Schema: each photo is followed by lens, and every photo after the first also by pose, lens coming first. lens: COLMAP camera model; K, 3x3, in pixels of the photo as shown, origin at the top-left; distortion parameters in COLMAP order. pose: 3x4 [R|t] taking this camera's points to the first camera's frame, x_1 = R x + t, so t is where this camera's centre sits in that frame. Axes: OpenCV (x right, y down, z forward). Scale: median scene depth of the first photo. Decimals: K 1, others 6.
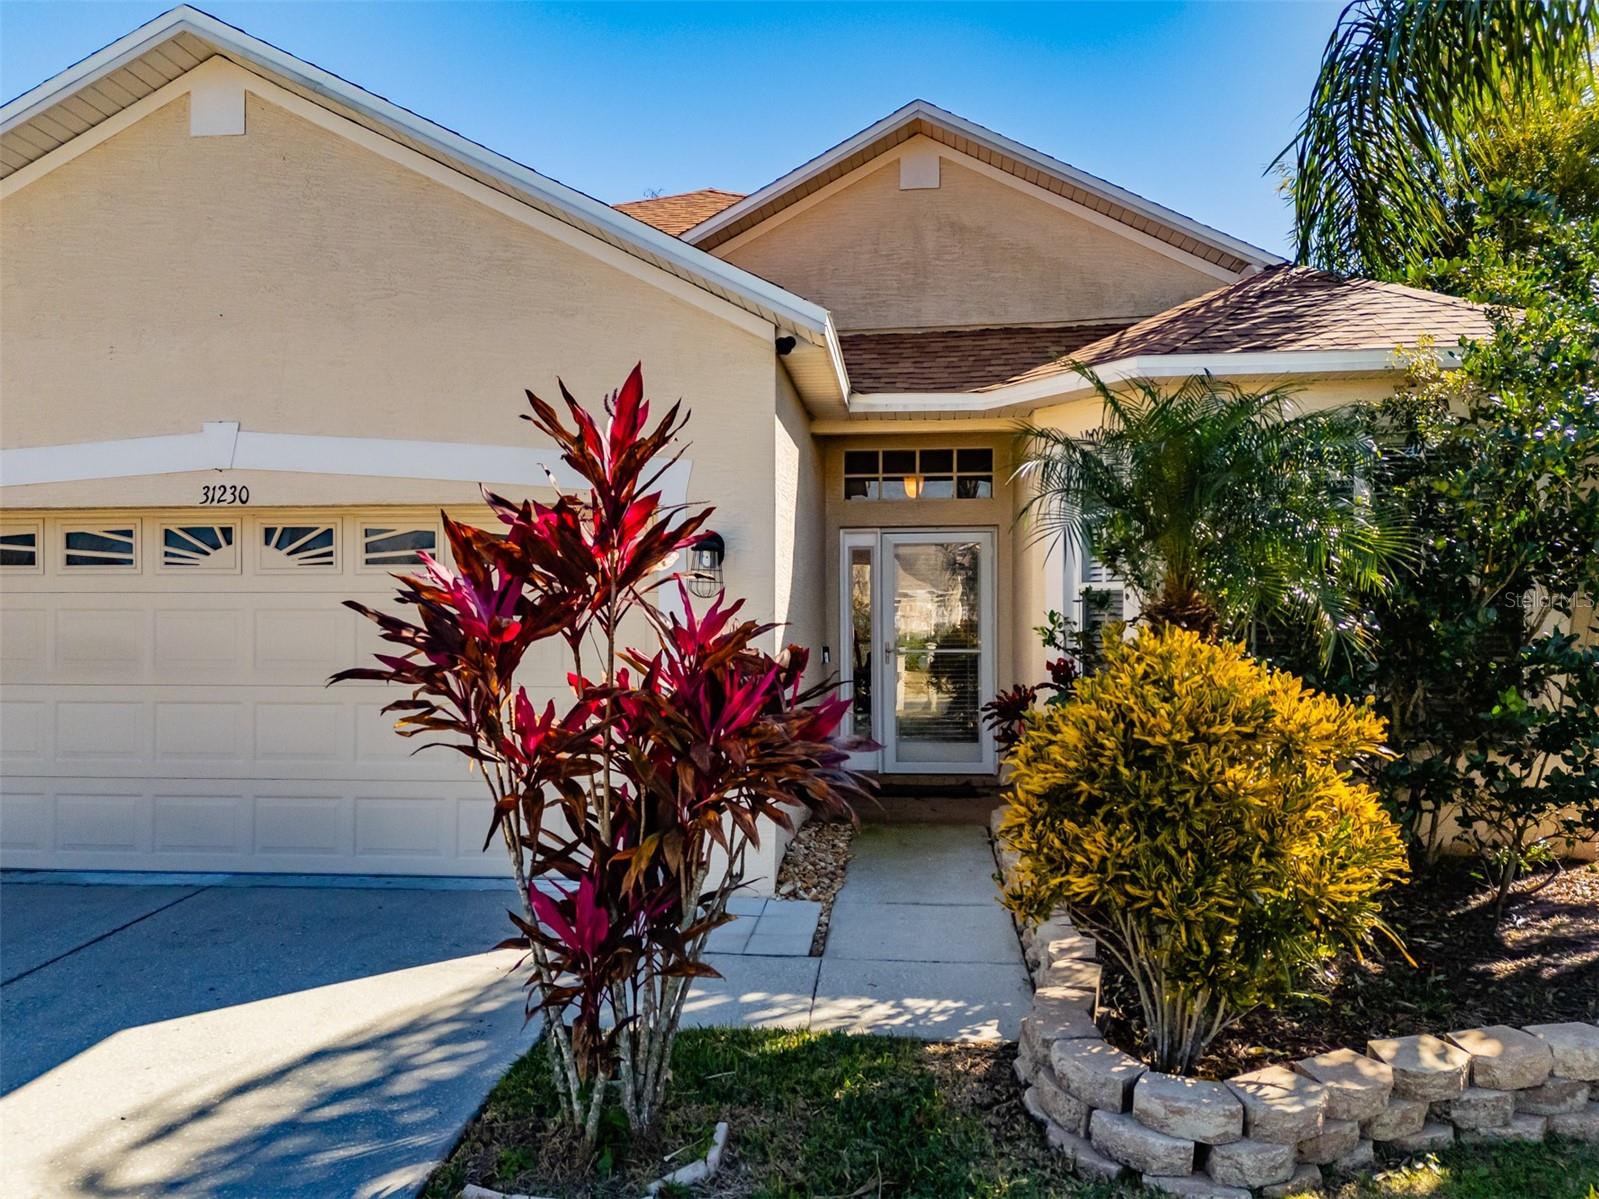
lens RADIAL K [[1220.5, 0, 799.5], [0, 1220.5, 599.5], [0, 0, 1]] dist [0.031763, -0.003911]
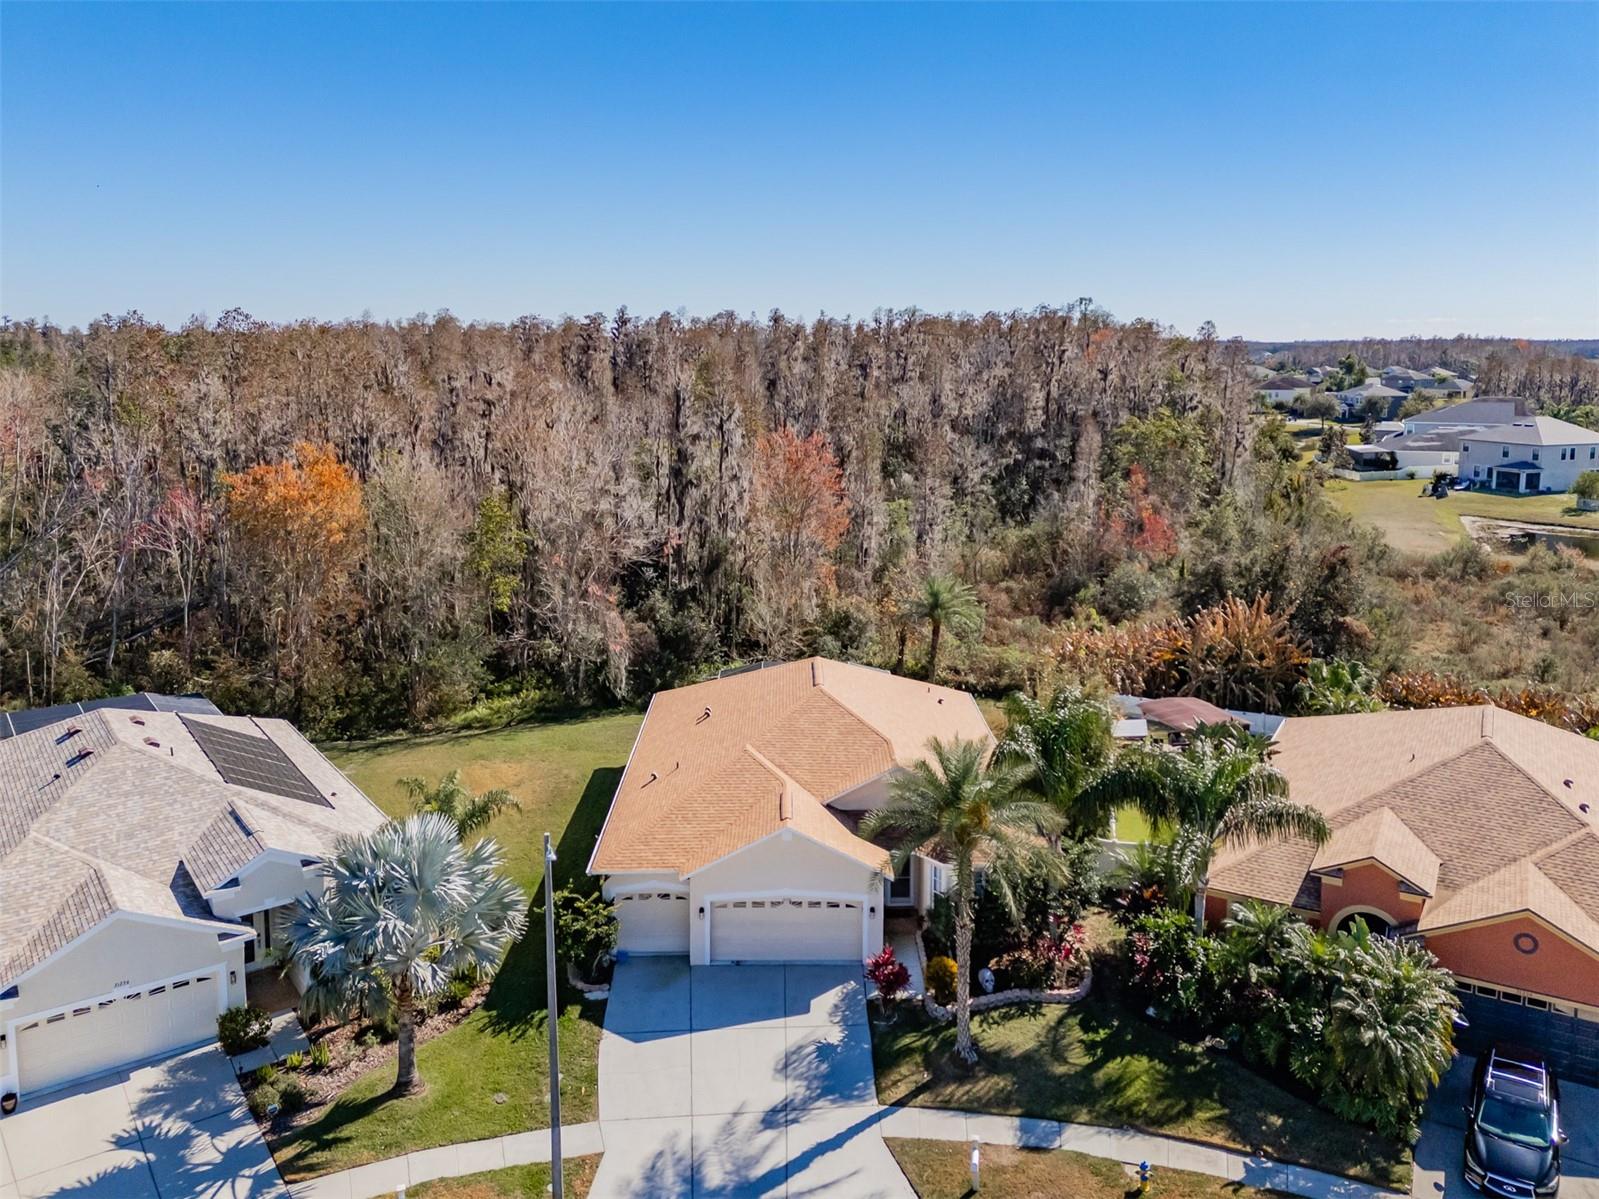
lens RADIAL K [[1218.0, 0, 795.6], [0, 1218.0, 508.0], [0, 0, 1]] dist [0.055878, -0.036227]
pose [[0.994169, -0.010387, 0.107330, -1.705443], [-0.005139, 0.989656, 0.143370, -4.537500], [-0.107709, -0.143085, 0.983832, -7.295219]]
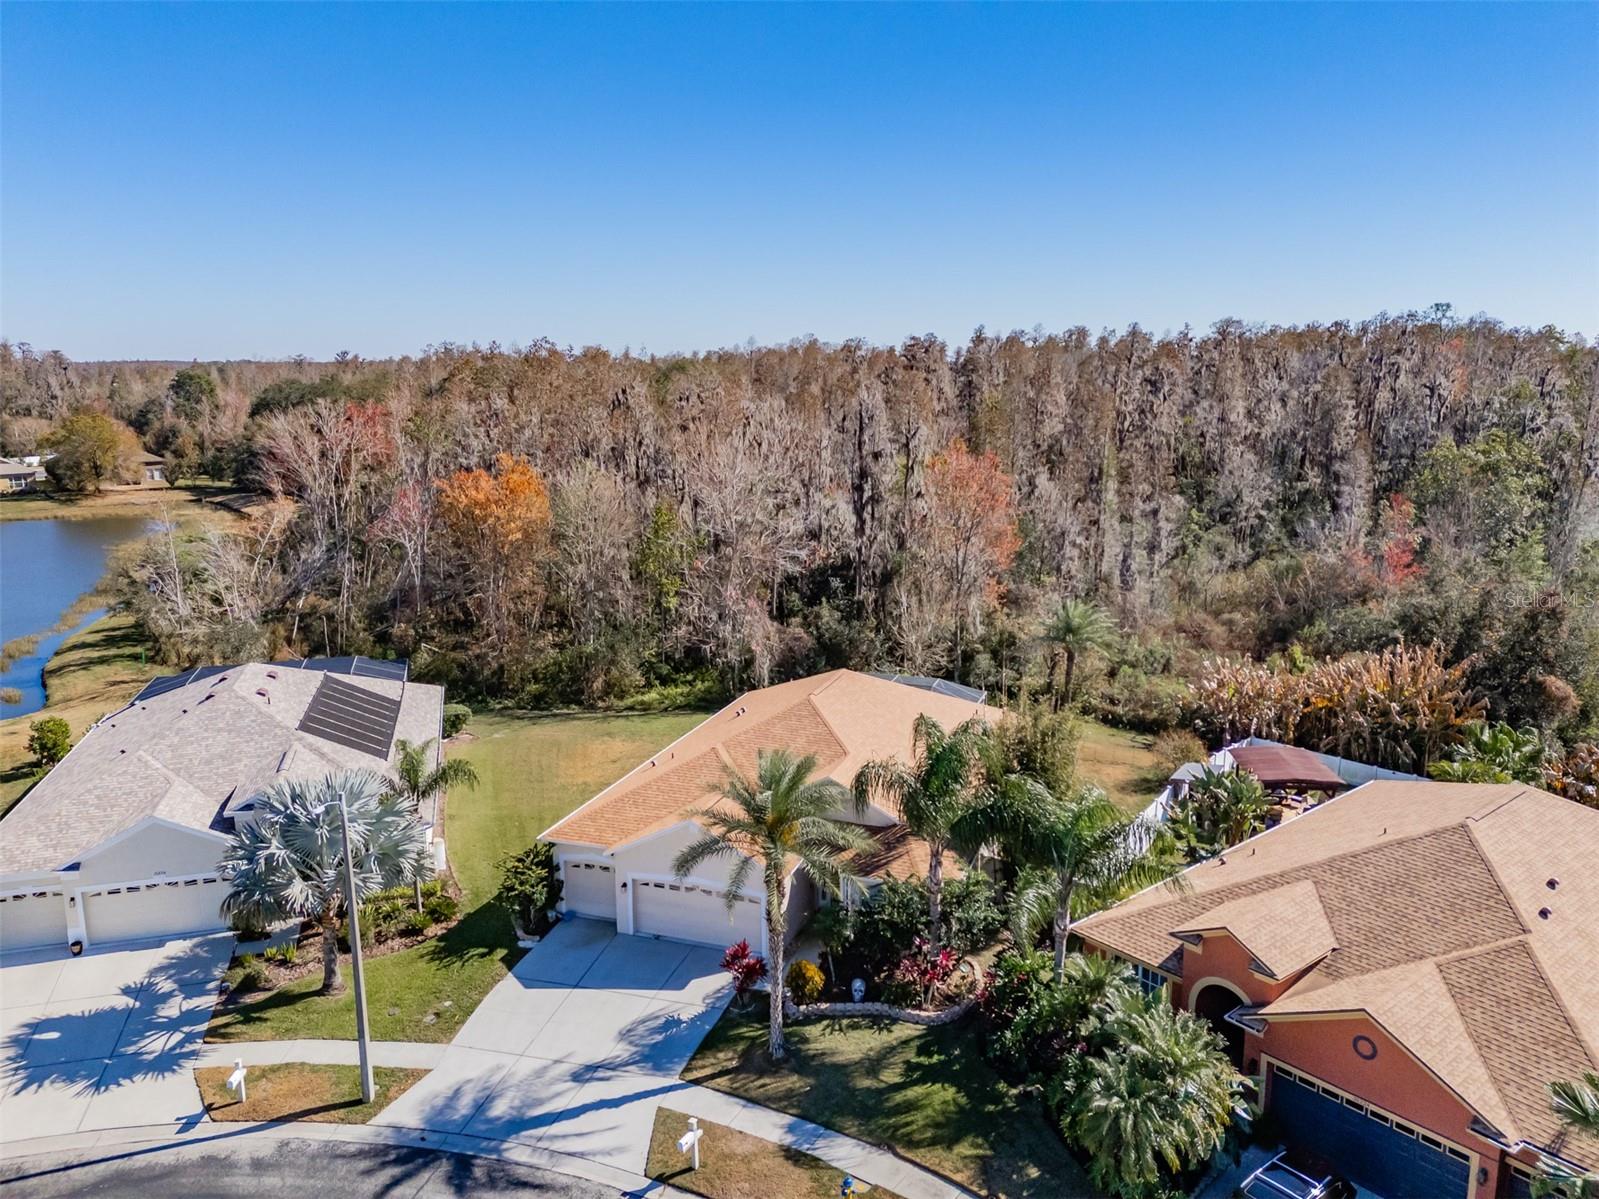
lens RADIAL K [[1164.0, 0, 799.5], [0, 1164.0, 599.5], [0, 0, 1]] dist [0.074765, -0.066055]
pose [[0.970556, 0.042703, -0.237060, 2.295607], [0.007780, 0.978090, 0.208038, -4.544359], [0.240750, -0.203757, 0.948959, -6.960739]]
